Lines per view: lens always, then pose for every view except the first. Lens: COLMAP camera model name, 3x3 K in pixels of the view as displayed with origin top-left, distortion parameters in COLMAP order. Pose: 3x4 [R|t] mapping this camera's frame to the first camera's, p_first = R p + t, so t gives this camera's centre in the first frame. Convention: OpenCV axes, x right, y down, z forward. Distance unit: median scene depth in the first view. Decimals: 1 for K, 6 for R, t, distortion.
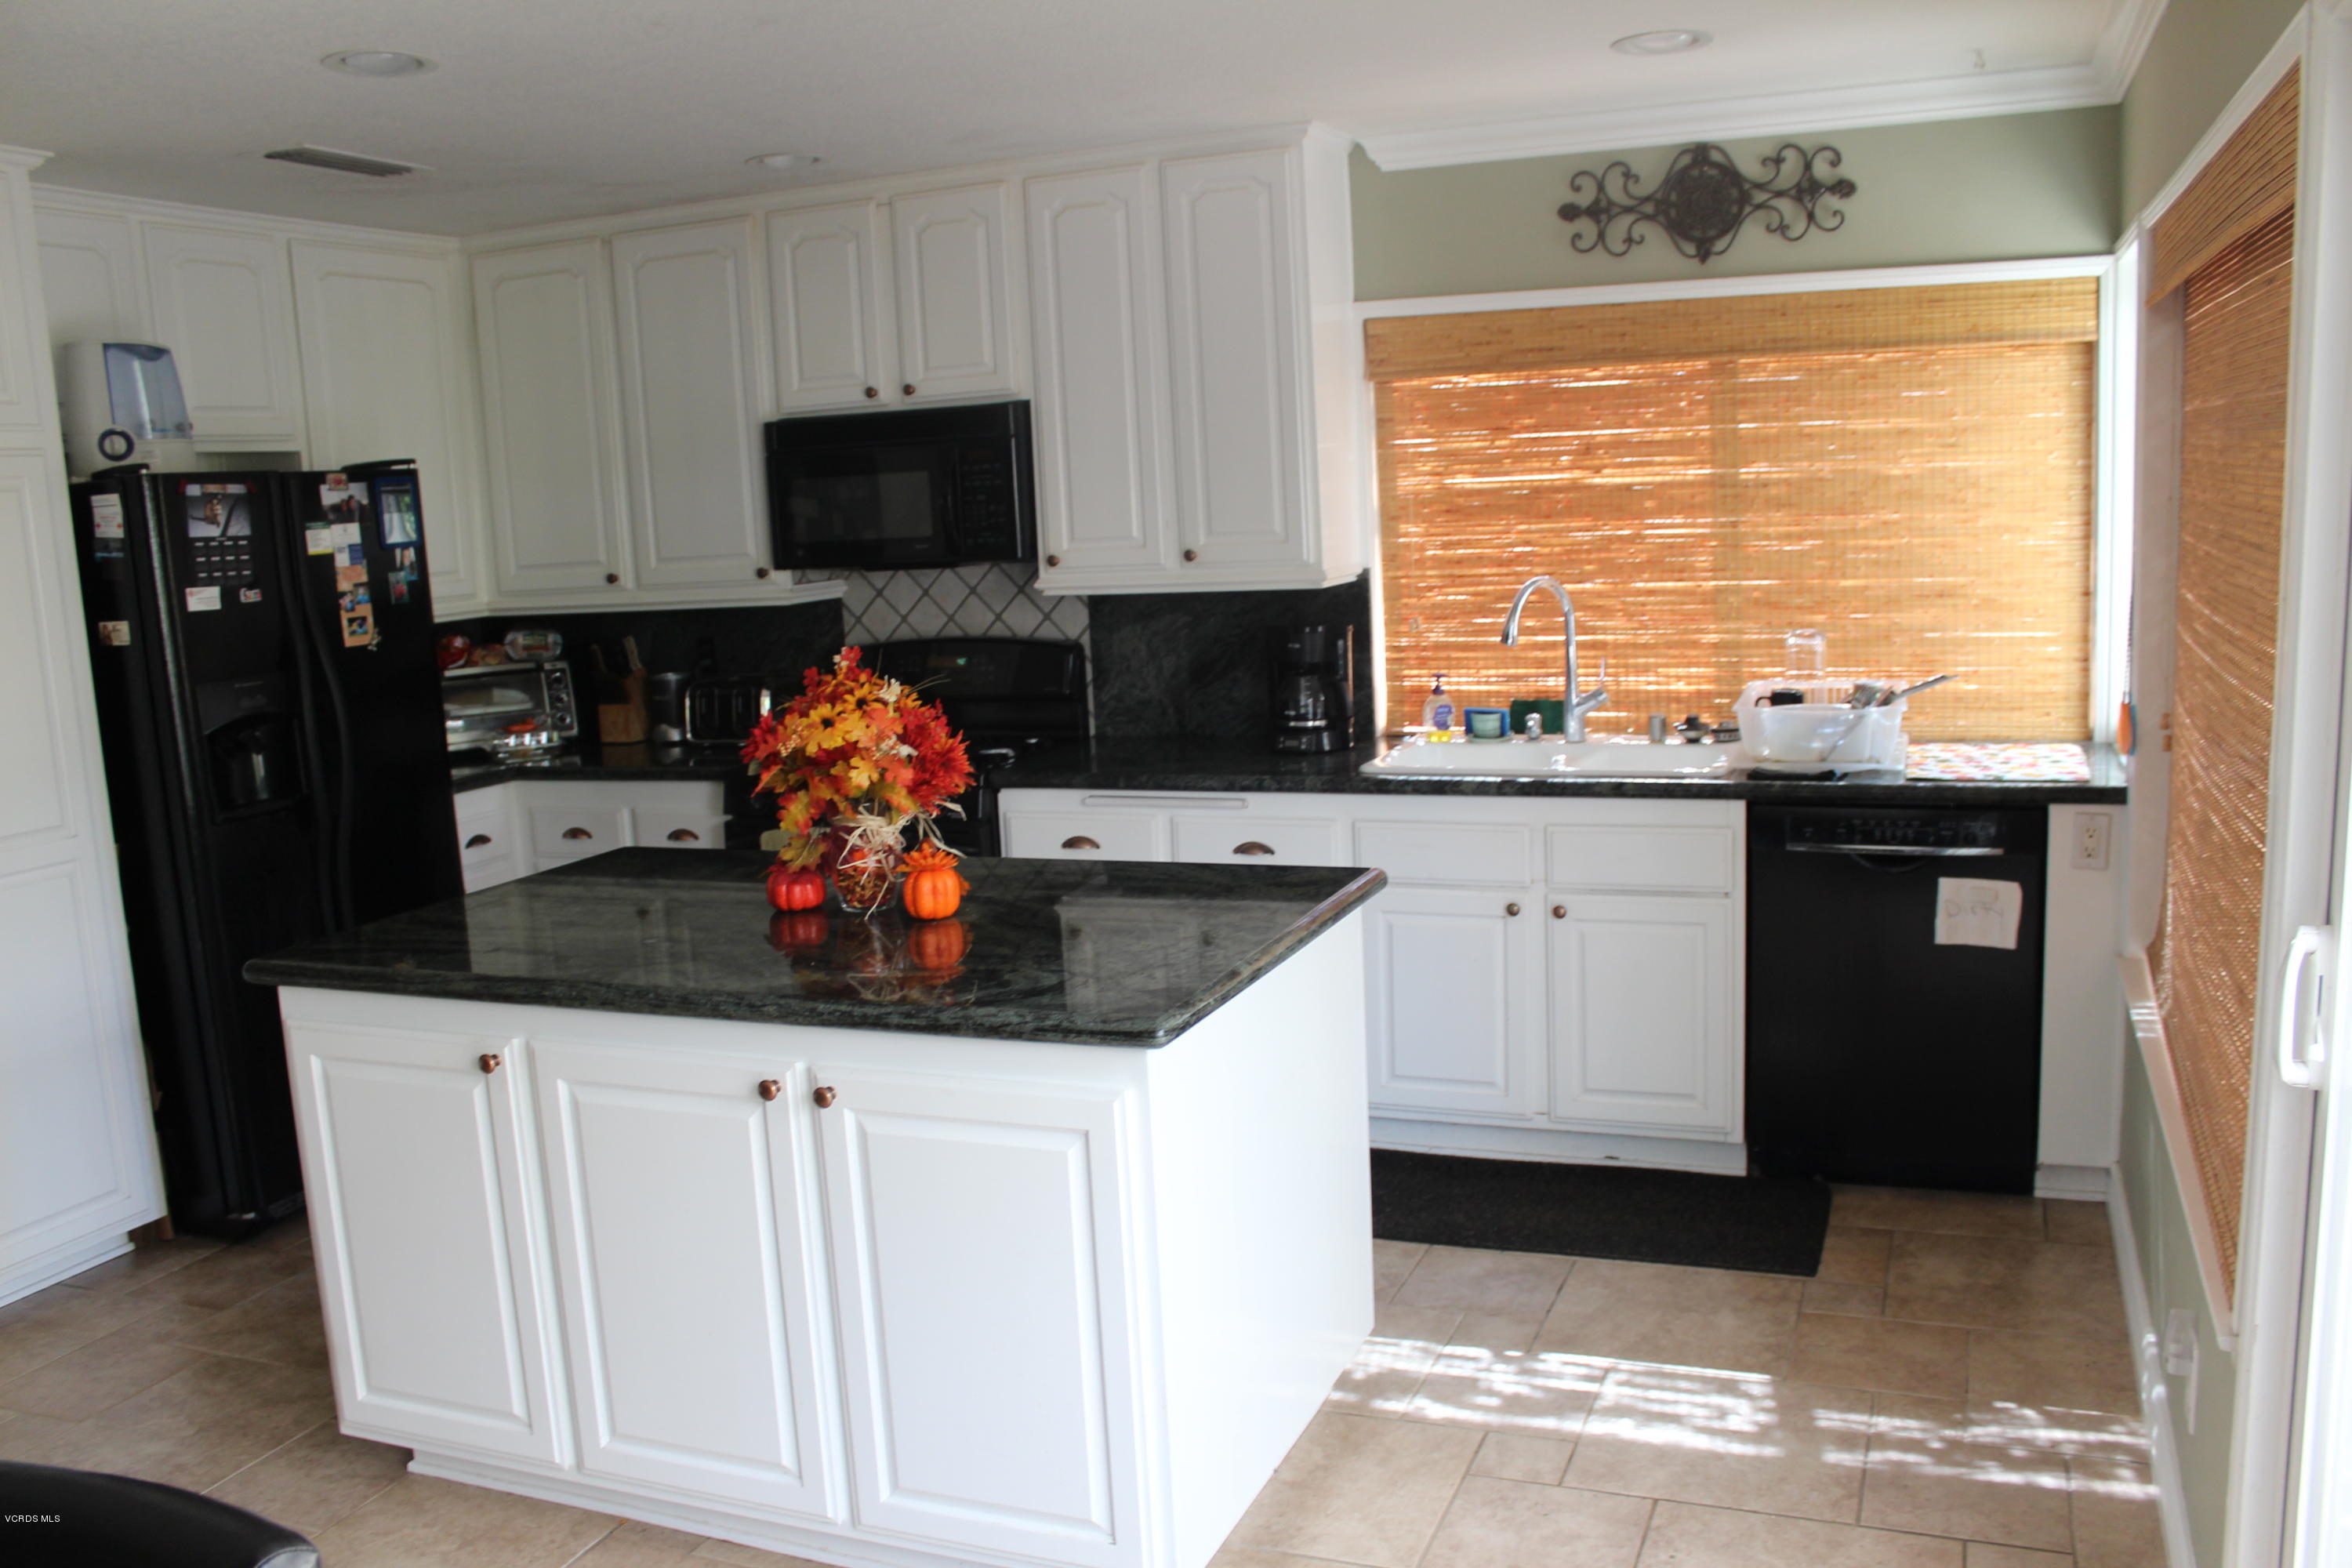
lens RADIAL K [[1950.7, 0, 1184.9], [0, 1950.7, 816.2], [0, 0, 1]] dist [-0.169031, 0.147156]
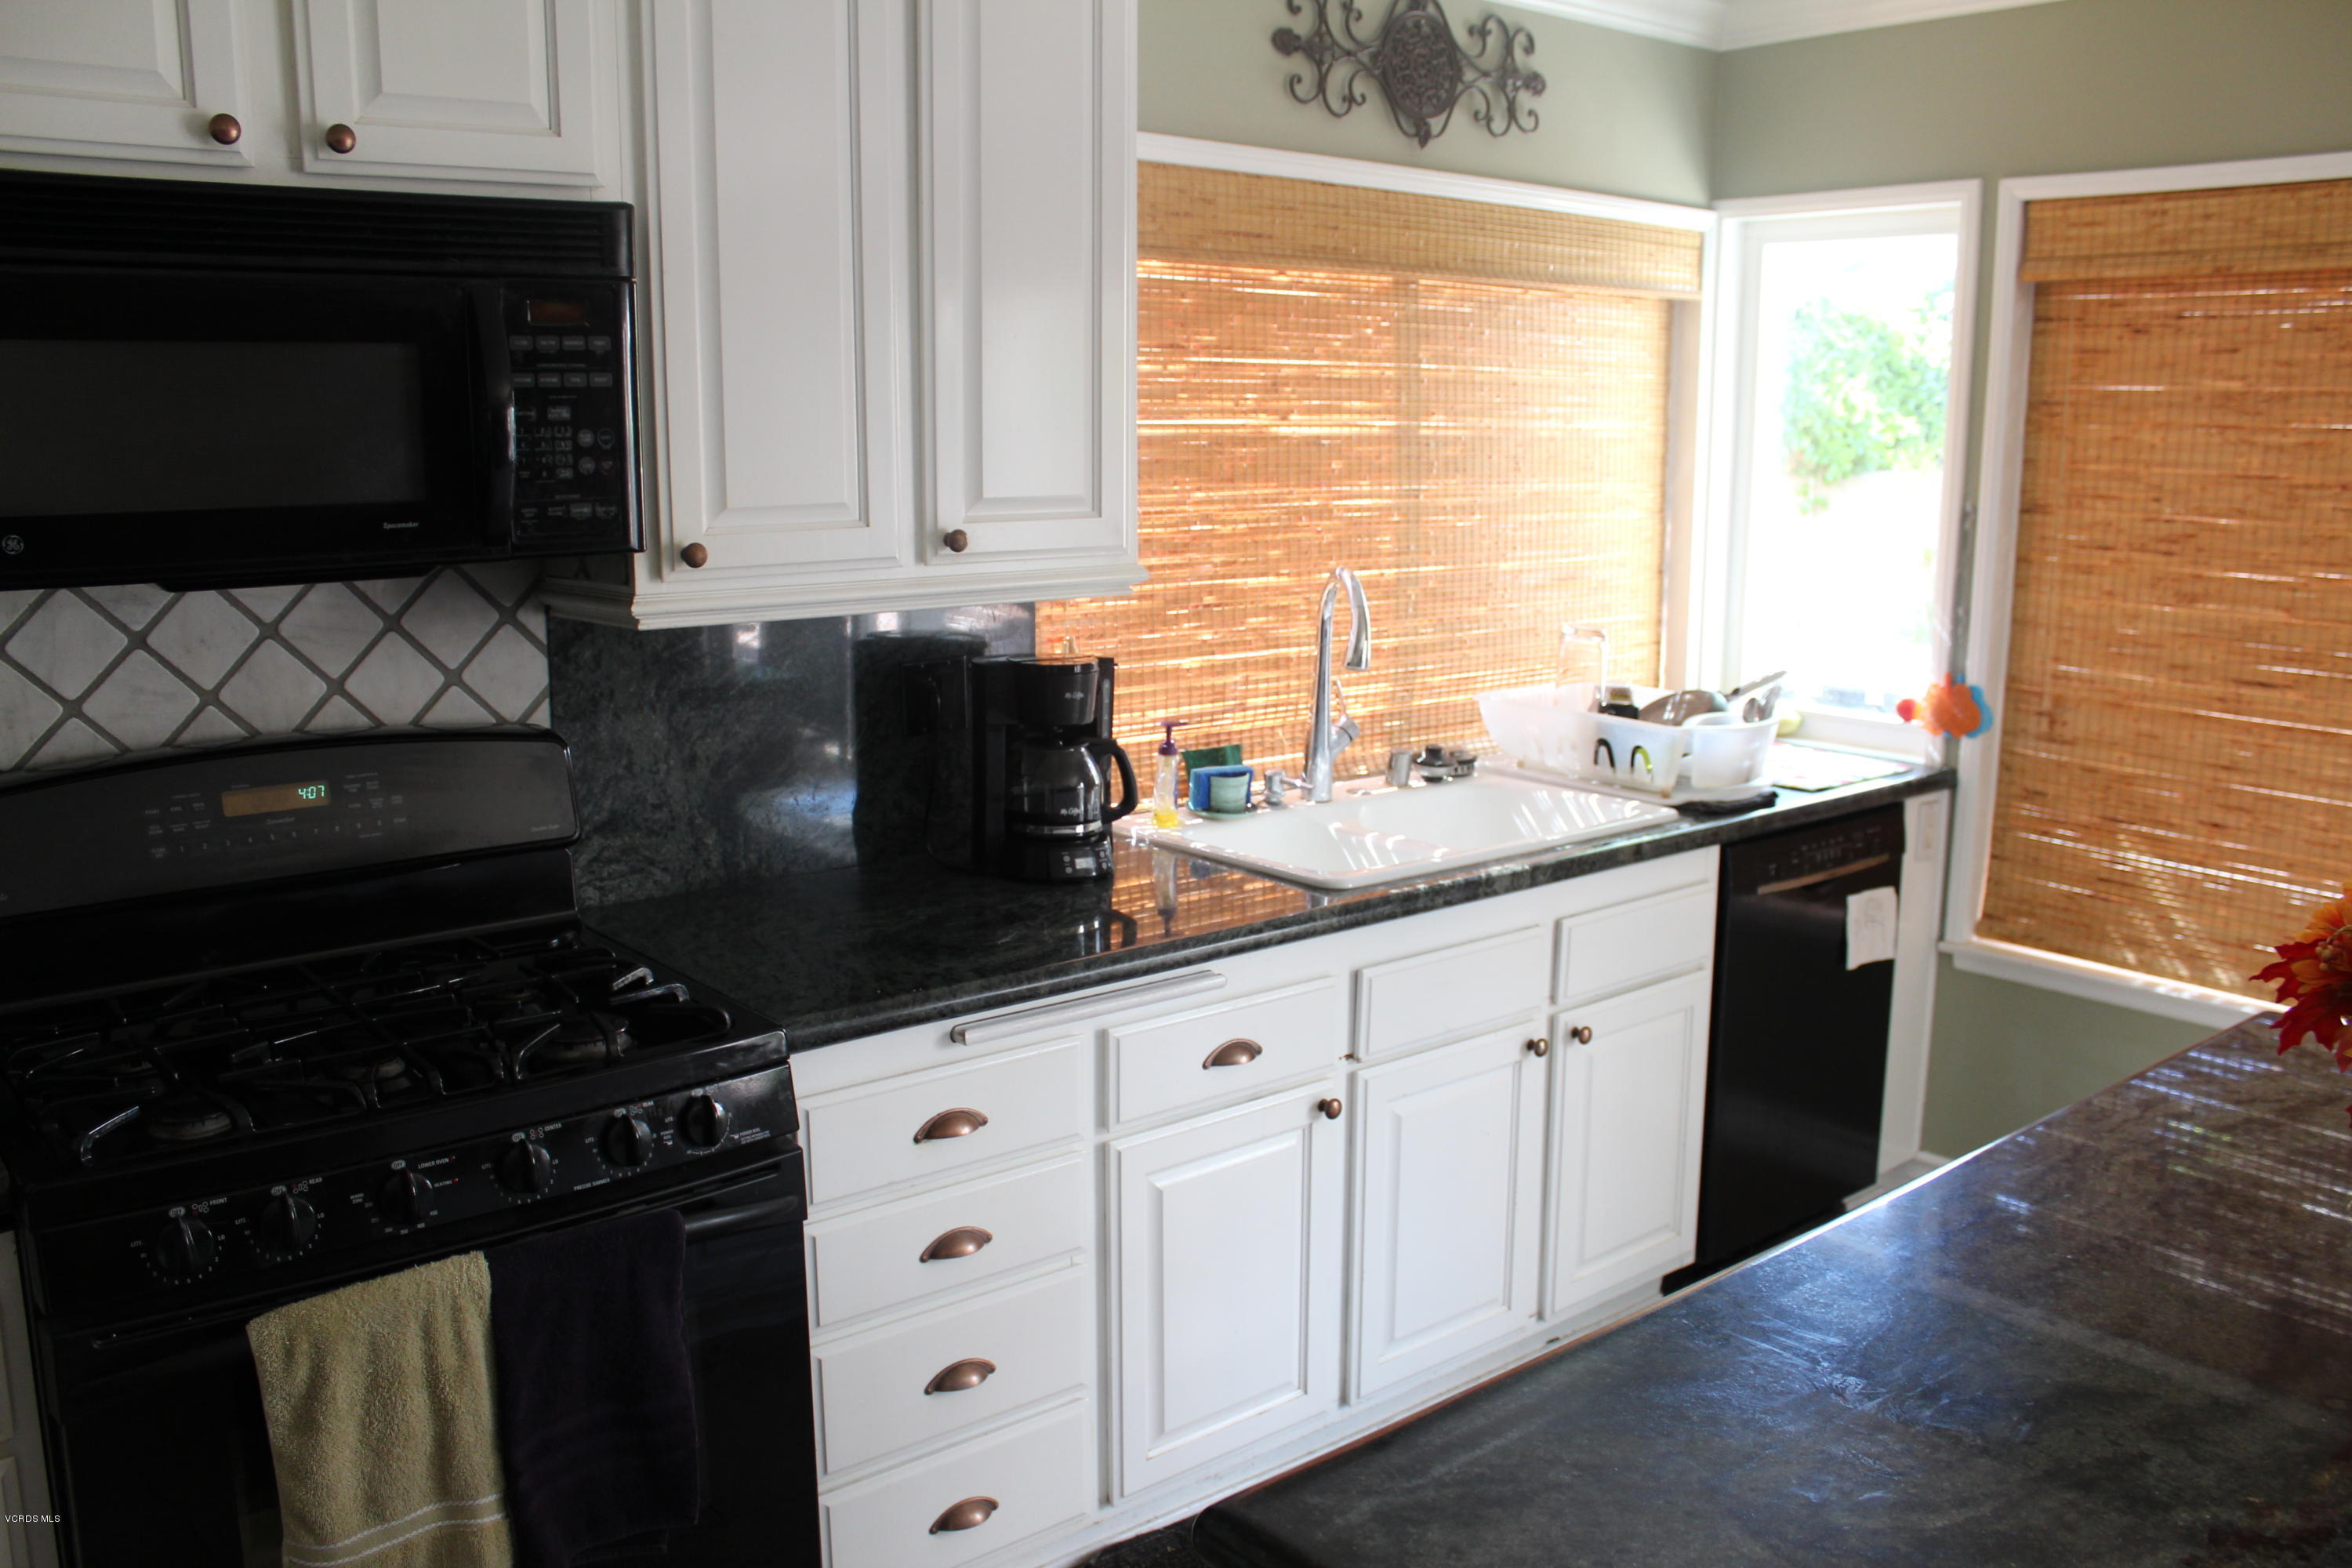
lens RADIAL K [[1950.7, 0, 1184.9], [0, 1950.7, 816.2], [0, 0, 1]] dist [-0.169031, 0.147156]
pose [[0.473134, -0.127081, 0.871777, -0.455412], [0.121710, 0.989482, 0.078185, -0.097133], [-0.872543, 0.069112, 0.483625, 0.721096]]
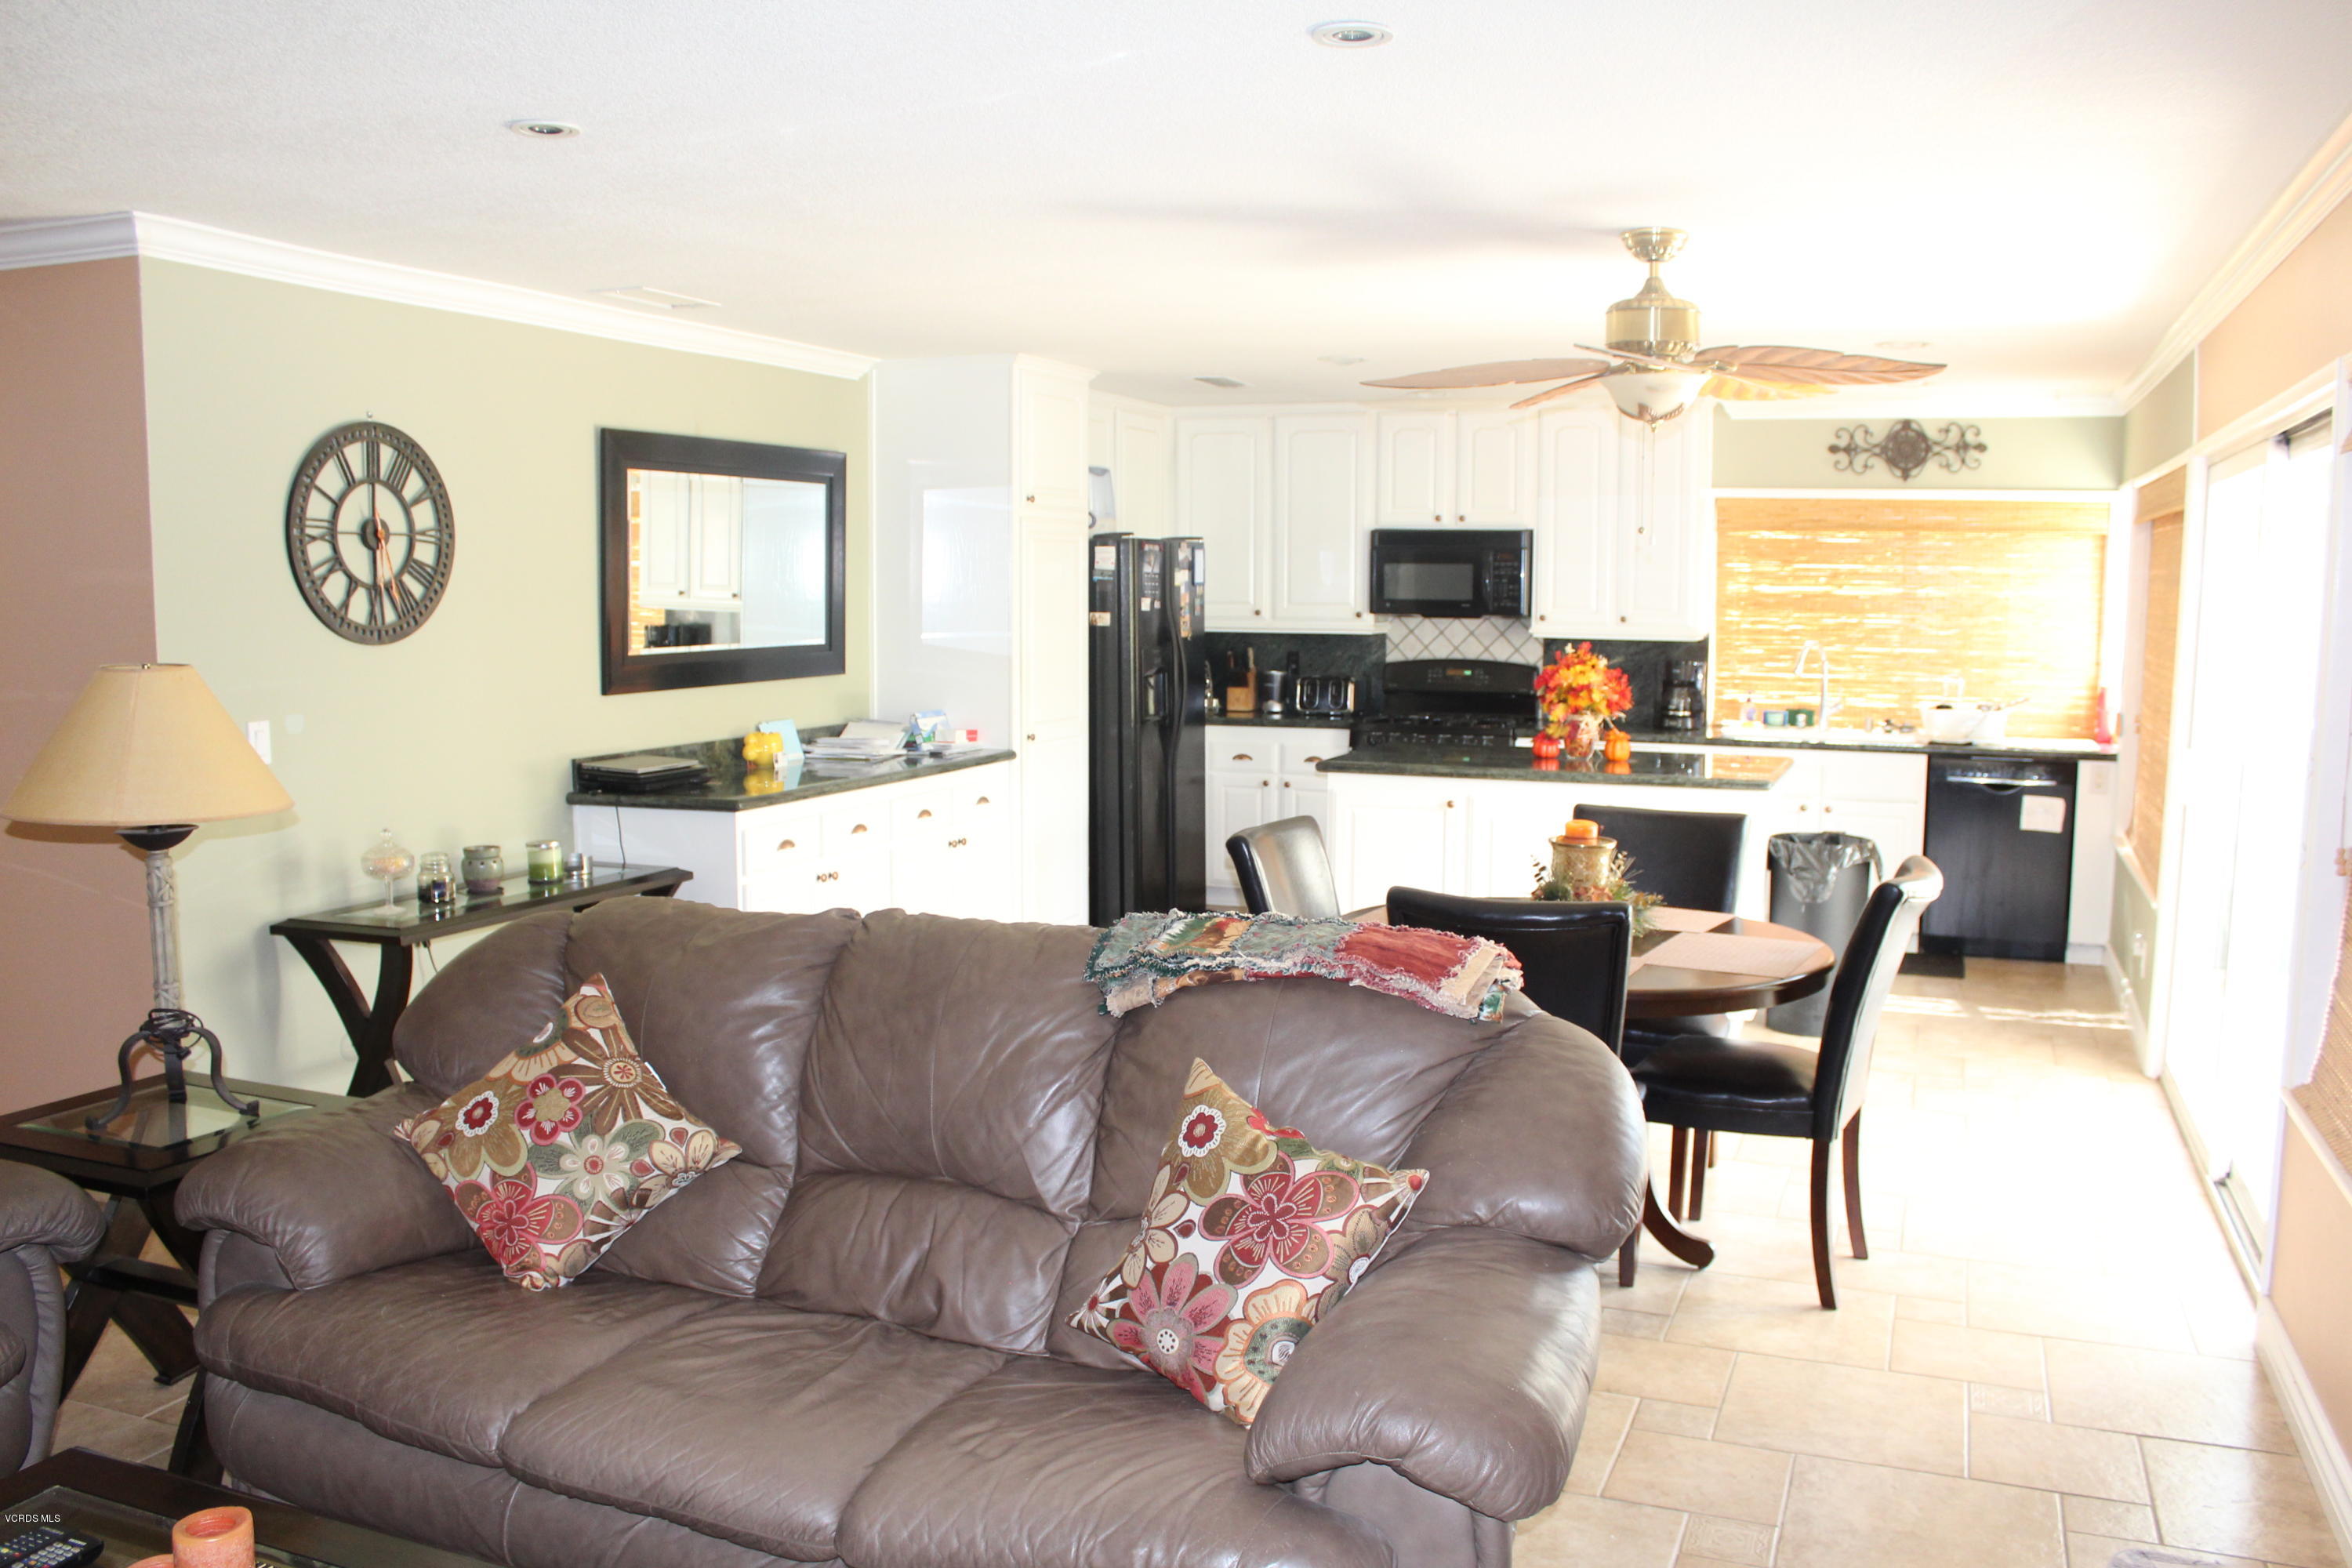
lens RADIAL K [[1936.8, 0, 1186.0], [0, 1936.8, 799.2], [0, 0, 1]] dist [-0.169388, 0.139615]
pose [[0.998433, 0.055242, 0.008888, -0.436559], [-0.054670, 0.996980, -0.055163, 0.166700], [-0.011908, 0.054591, 0.998438, -0.842316]]
